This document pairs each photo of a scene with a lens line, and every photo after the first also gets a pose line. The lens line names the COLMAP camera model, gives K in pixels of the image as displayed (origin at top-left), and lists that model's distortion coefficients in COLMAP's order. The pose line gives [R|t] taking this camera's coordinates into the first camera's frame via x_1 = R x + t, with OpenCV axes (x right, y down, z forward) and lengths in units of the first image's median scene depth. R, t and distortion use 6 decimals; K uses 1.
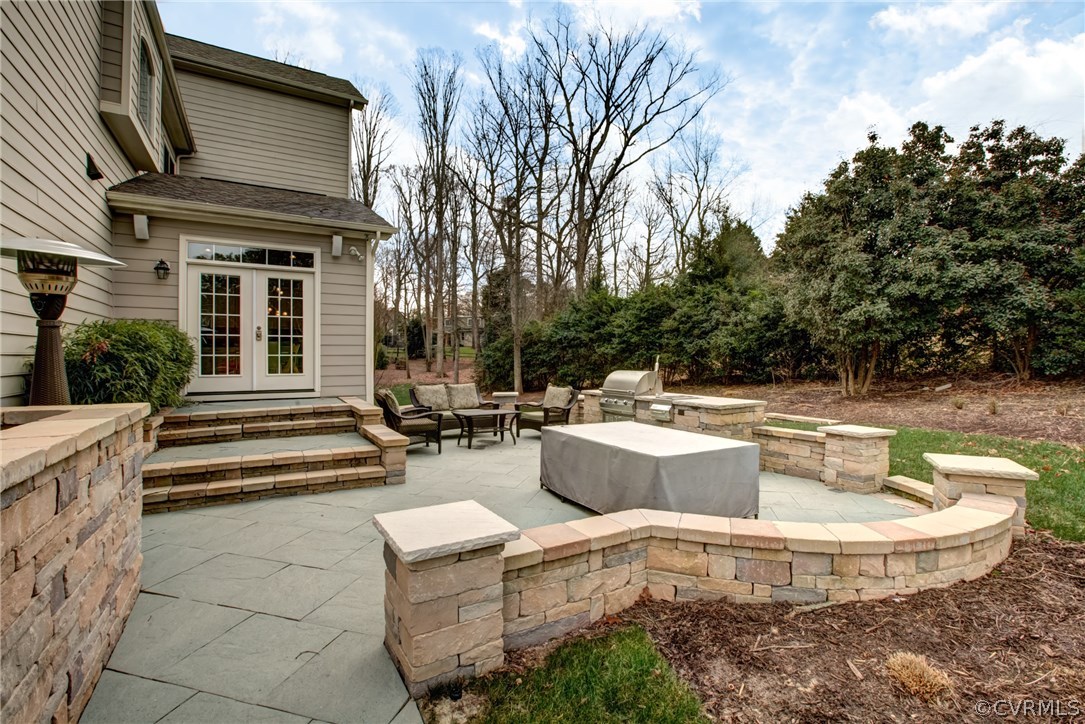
lens RADIAL K [[487.9, 0, 542.5], [0, 487.9, 362.0], [0, 0, 1]] dist [-0.044186, 0.012759]
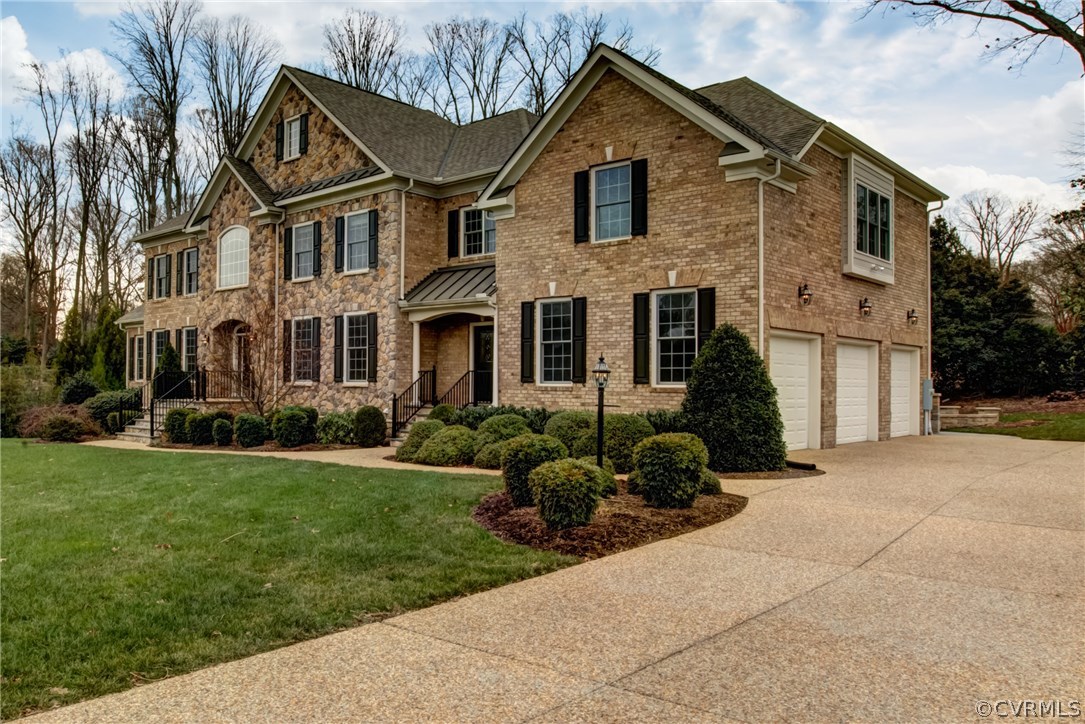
lens RADIAL K [[704.9, 0, 541.7], [0, 704.9, 375.5], [0, 0, 1]] dist [-0.003235, 0.001287]
pose [[0.966717, 0.007380, 0.255742, -1.557441], [-0.002392, 0.999801, -0.019807, 0.016205], [-0.255837, 0.018536, 0.966542, -1.405596]]
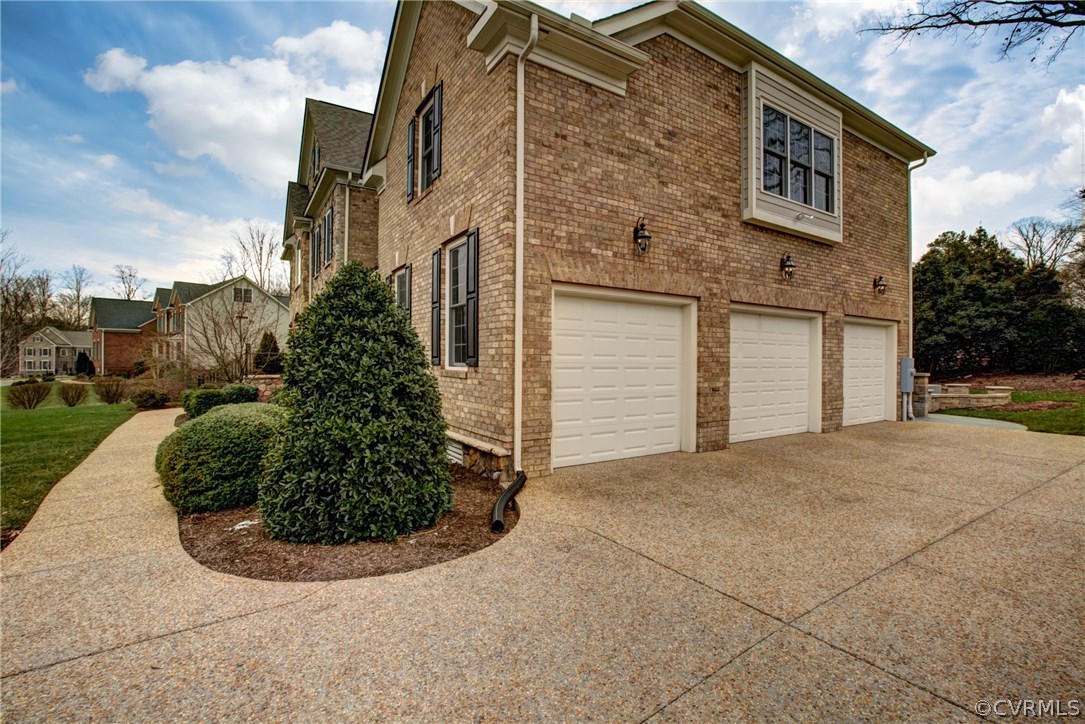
lens RADIAL K [[487.9, 0, 542.5], [0, 487.9, 362.0], [0, 0, 1]] dist [-0.044186, 0.012759]
pose [[0.999590, 0.002715, 0.028498, -1.169392], [-0.002542, 0.999978, -0.006105, 0.009122], [-0.028514, 0.006030, 0.999575, -1.105637]]
